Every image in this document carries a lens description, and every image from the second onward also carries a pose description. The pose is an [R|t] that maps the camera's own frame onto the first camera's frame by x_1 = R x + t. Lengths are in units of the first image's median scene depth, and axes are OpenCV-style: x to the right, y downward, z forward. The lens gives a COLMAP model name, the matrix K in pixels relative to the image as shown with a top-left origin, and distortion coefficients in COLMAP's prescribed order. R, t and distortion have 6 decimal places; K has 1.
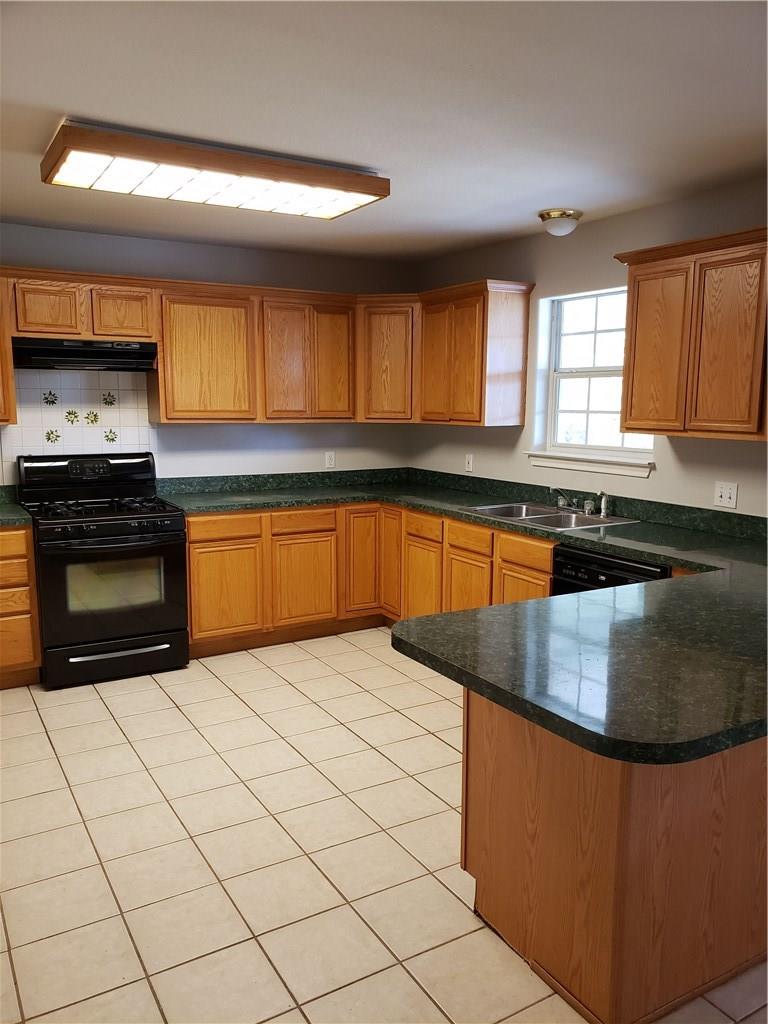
lens RADIAL K [[794.9, 0, 384.8], [0, 794.9, 520.4], [0, 0, 1]] dist [-0.001027, -0.009378]
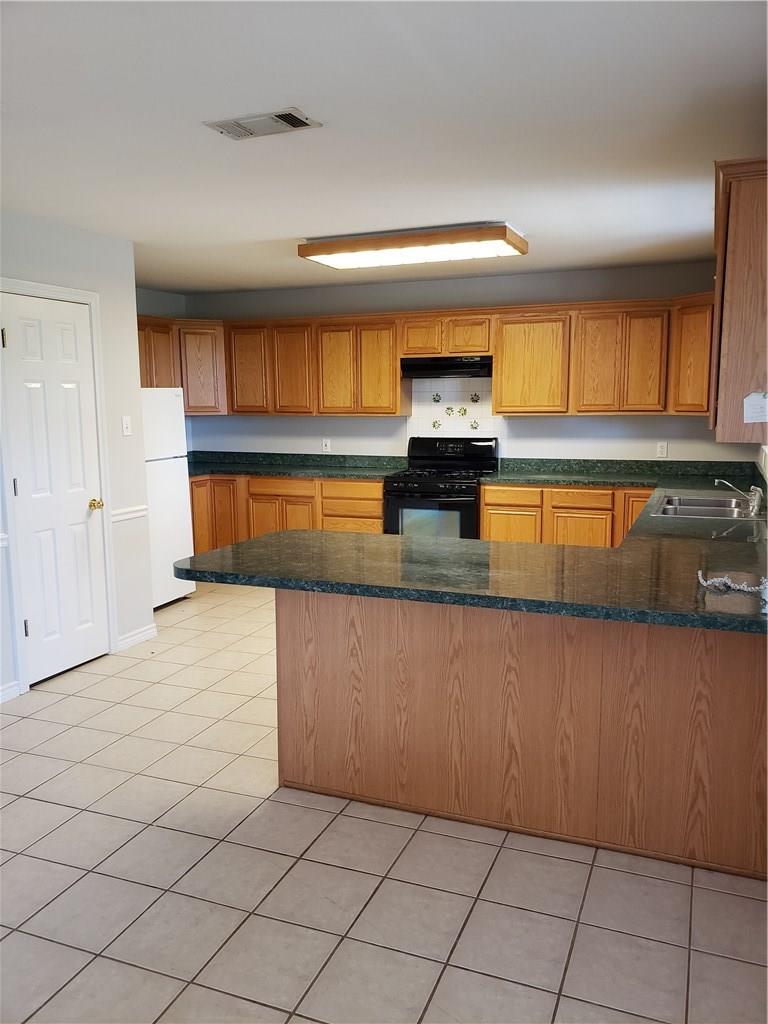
lens RADIAL K [[794.9, 0, 387.5], [0, 794.9, 510.1], [0, 0, 1]] dist [-0.001027, -0.009378]
pose [[0.610720, 0.093747, -0.786277, 0.656374], [-0.101777, 0.994024, 0.039464, 0.000694], [0.785278, 0.055924, 0.616612, 0.049365]]
